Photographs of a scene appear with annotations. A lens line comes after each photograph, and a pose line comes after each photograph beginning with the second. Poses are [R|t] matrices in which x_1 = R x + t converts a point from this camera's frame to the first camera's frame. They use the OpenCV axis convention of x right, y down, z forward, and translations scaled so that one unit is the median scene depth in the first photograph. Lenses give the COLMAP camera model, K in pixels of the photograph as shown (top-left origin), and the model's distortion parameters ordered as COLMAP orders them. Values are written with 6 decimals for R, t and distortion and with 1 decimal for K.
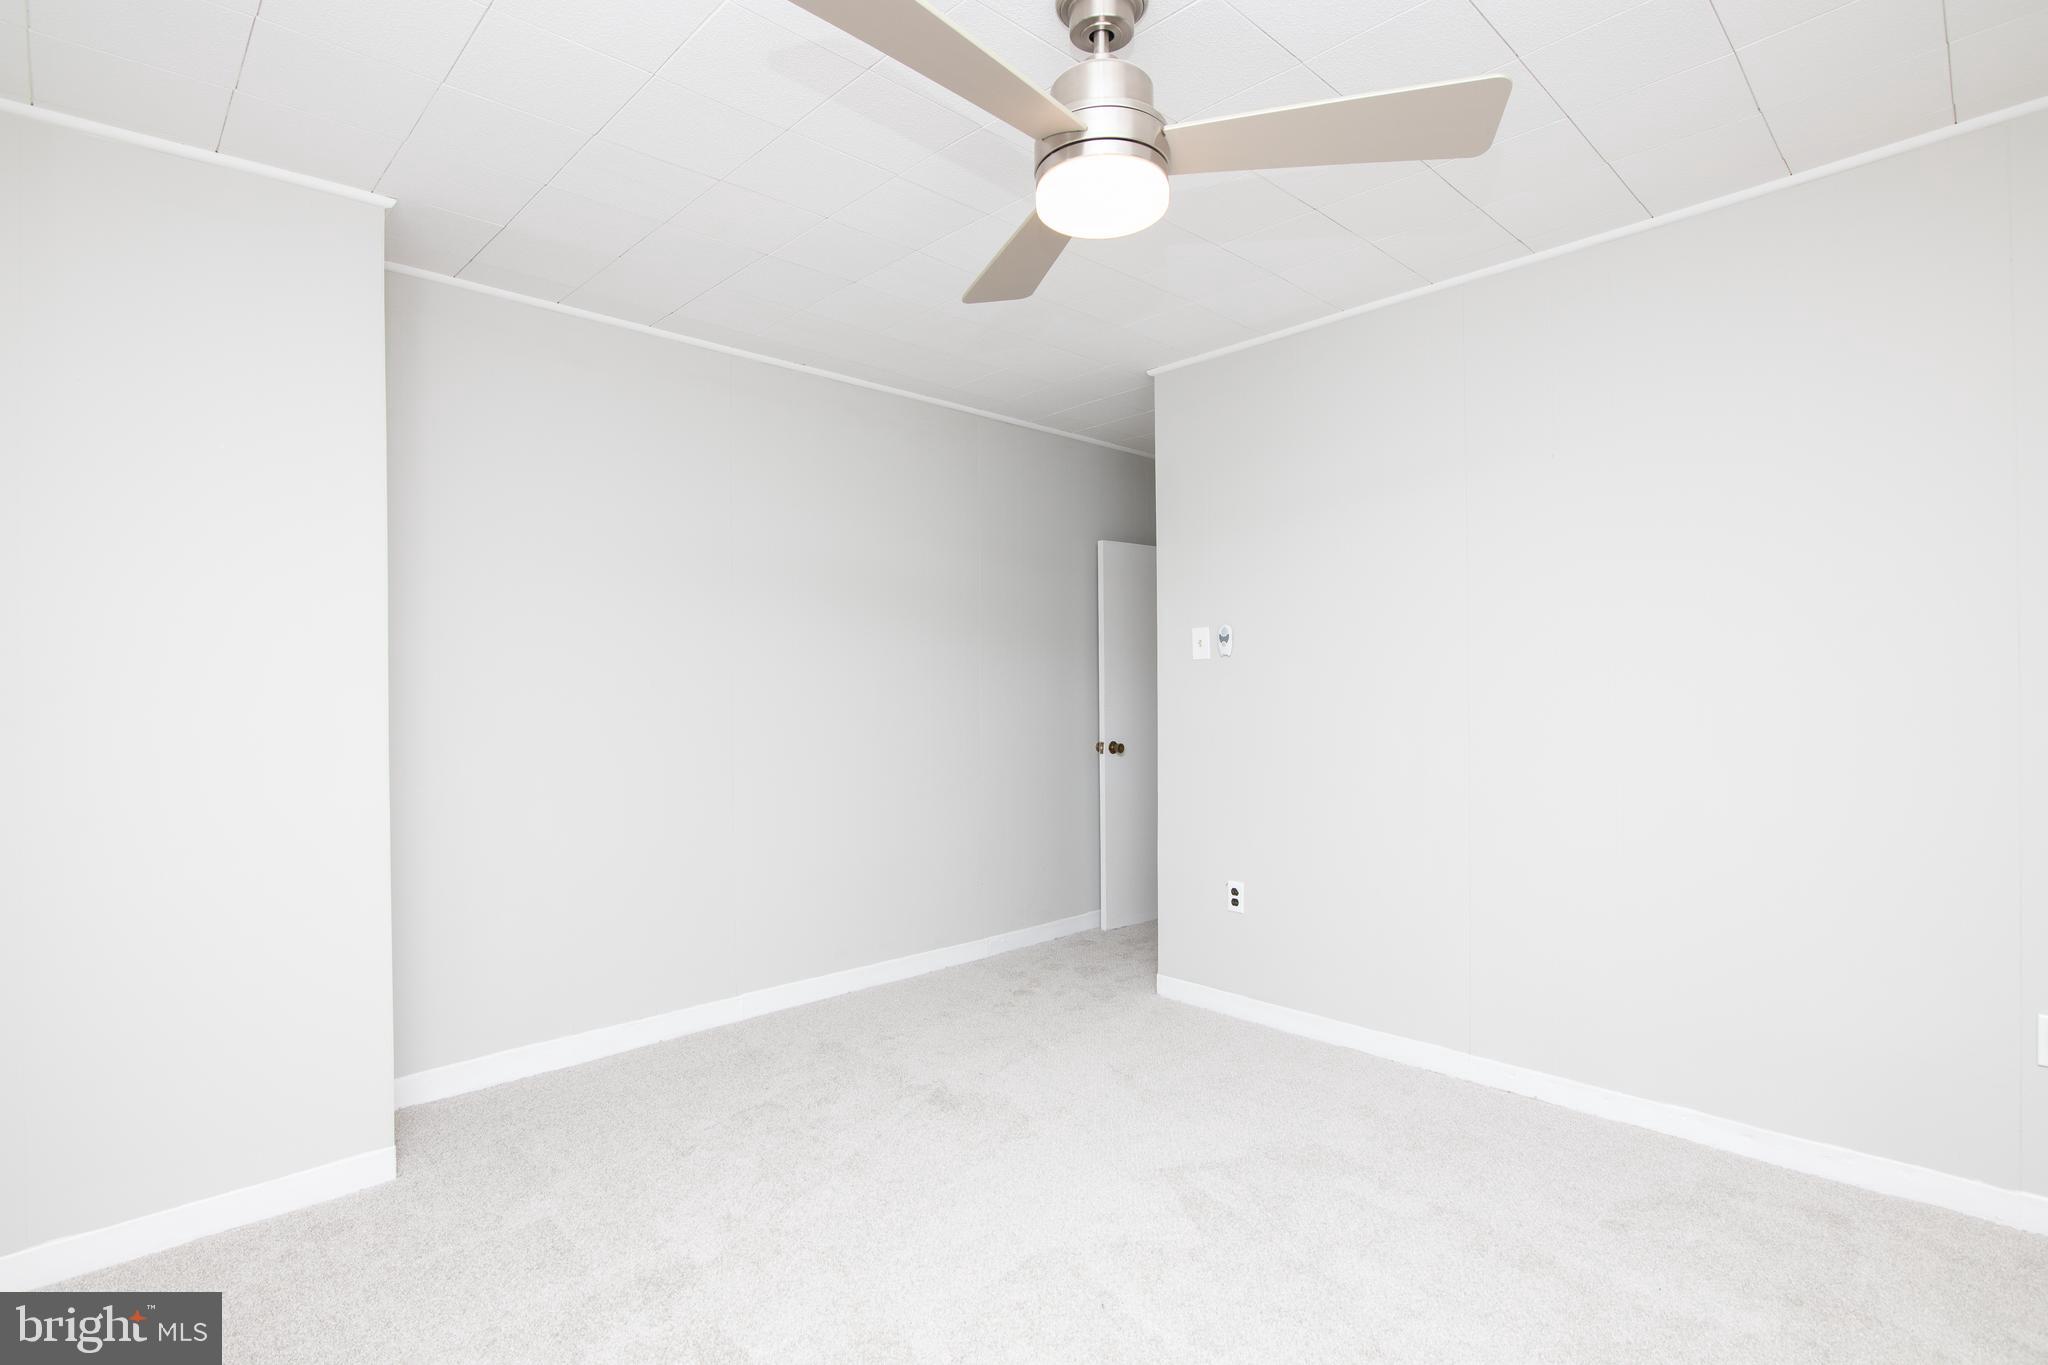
lens RADIAL K [[970.8, 0, 1029.1], [0, 970.8, 692.6], [0, 0, 1]] dist [-0.019619, 0.000154]
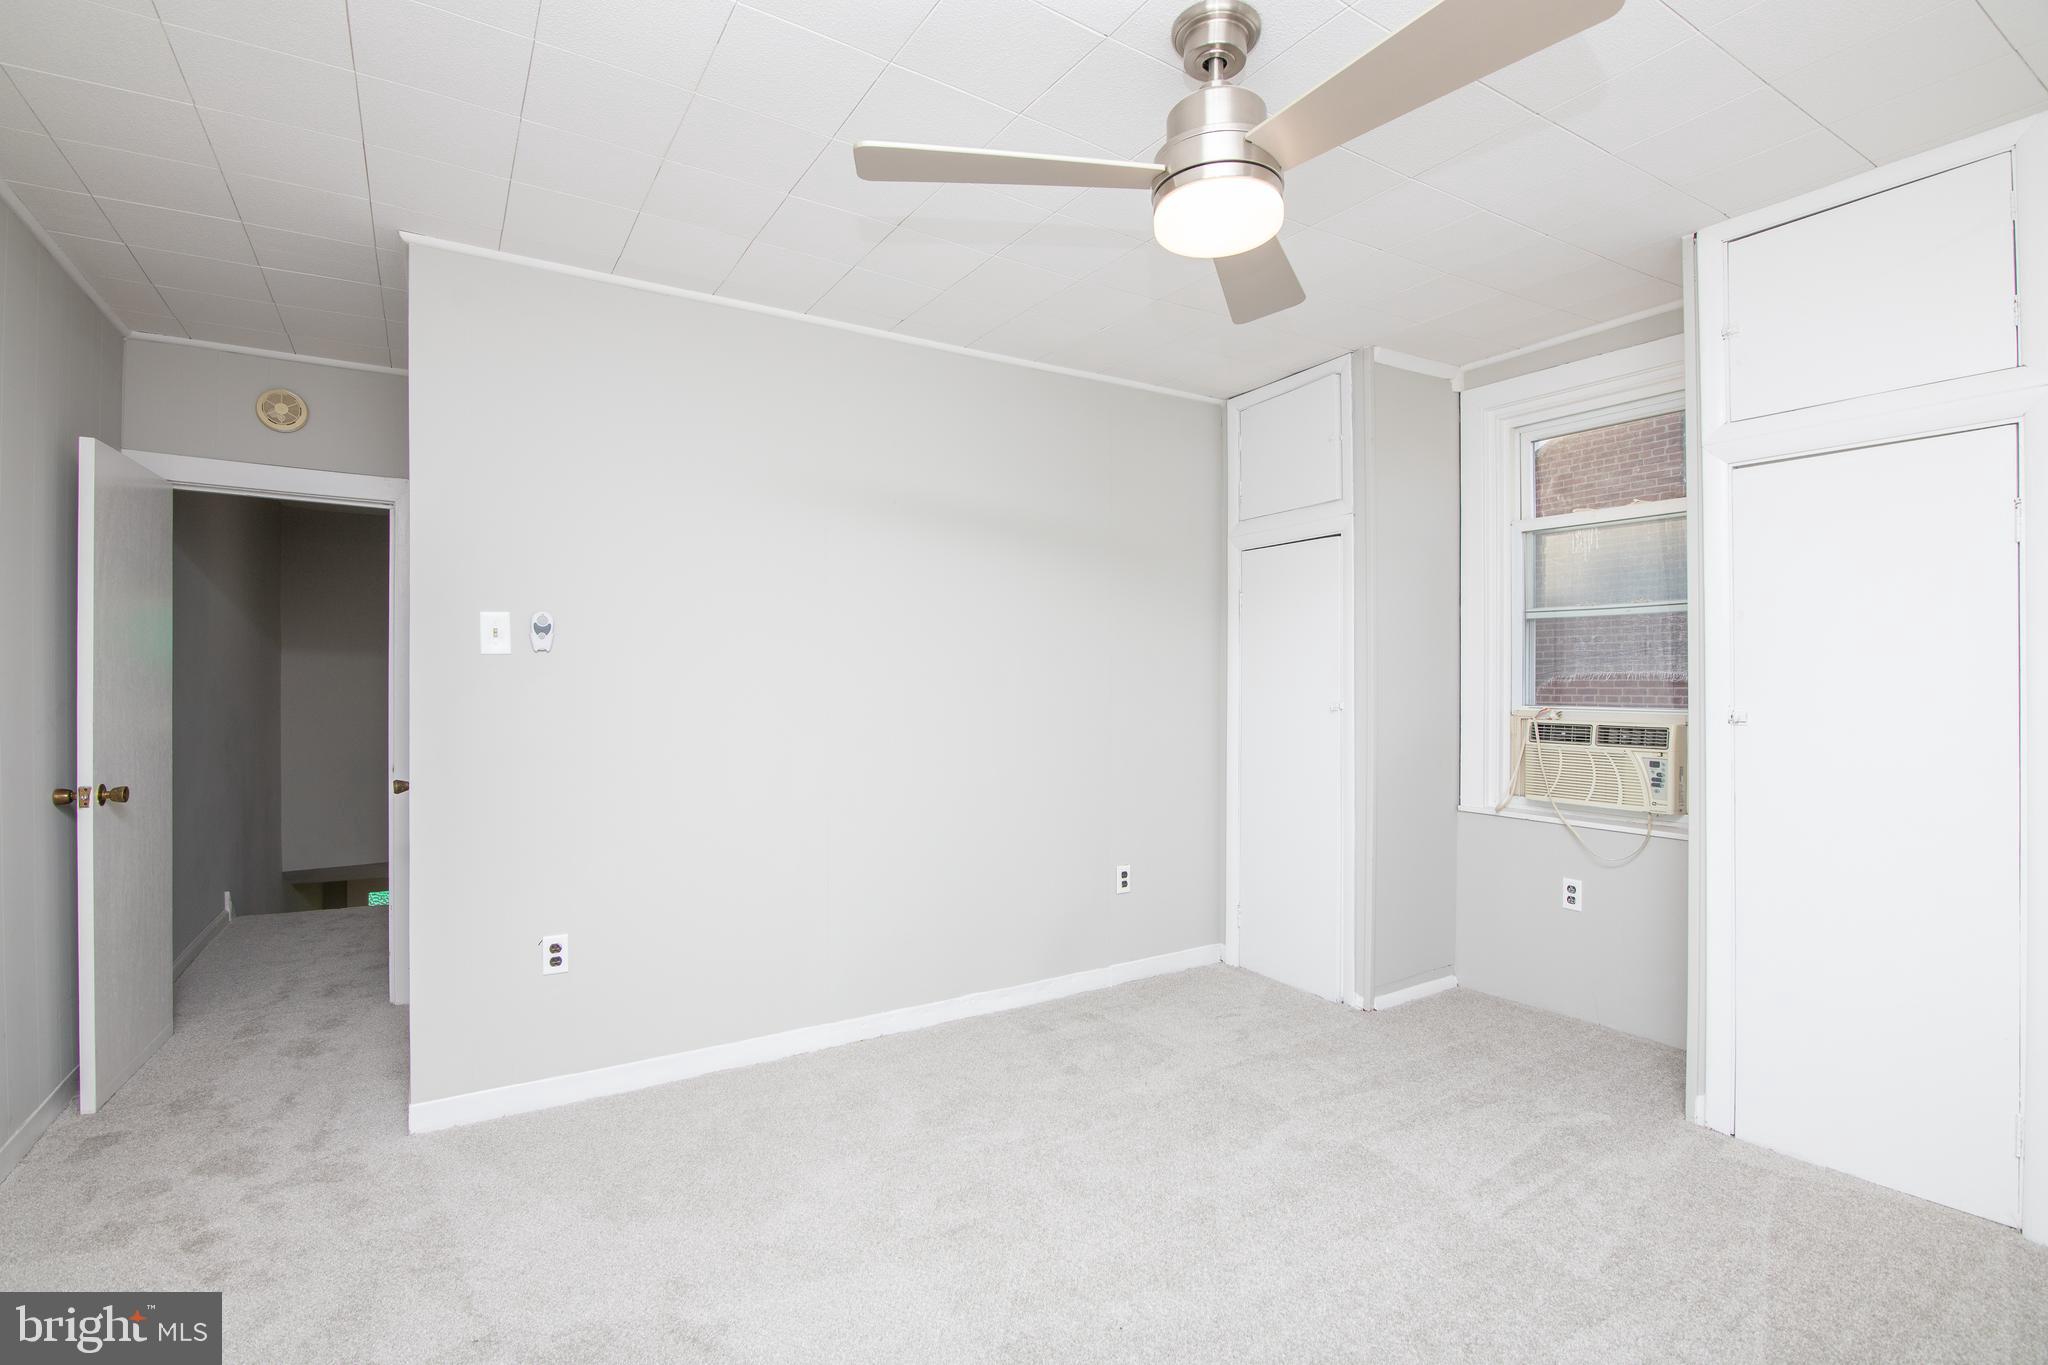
lens RADIAL K [[939.6, 0, 1012.9], [0, 939.6, 684.1], [0, 0, 1]] dist [-0.017105, 0.000981]
pose [[0.220533, 0.006371, 0.975359, -0.441790], [0.006894, 0.999944, -0.008091, -0.002225], [-0.975355, 0.008508, 0.220477, 0.450632]]
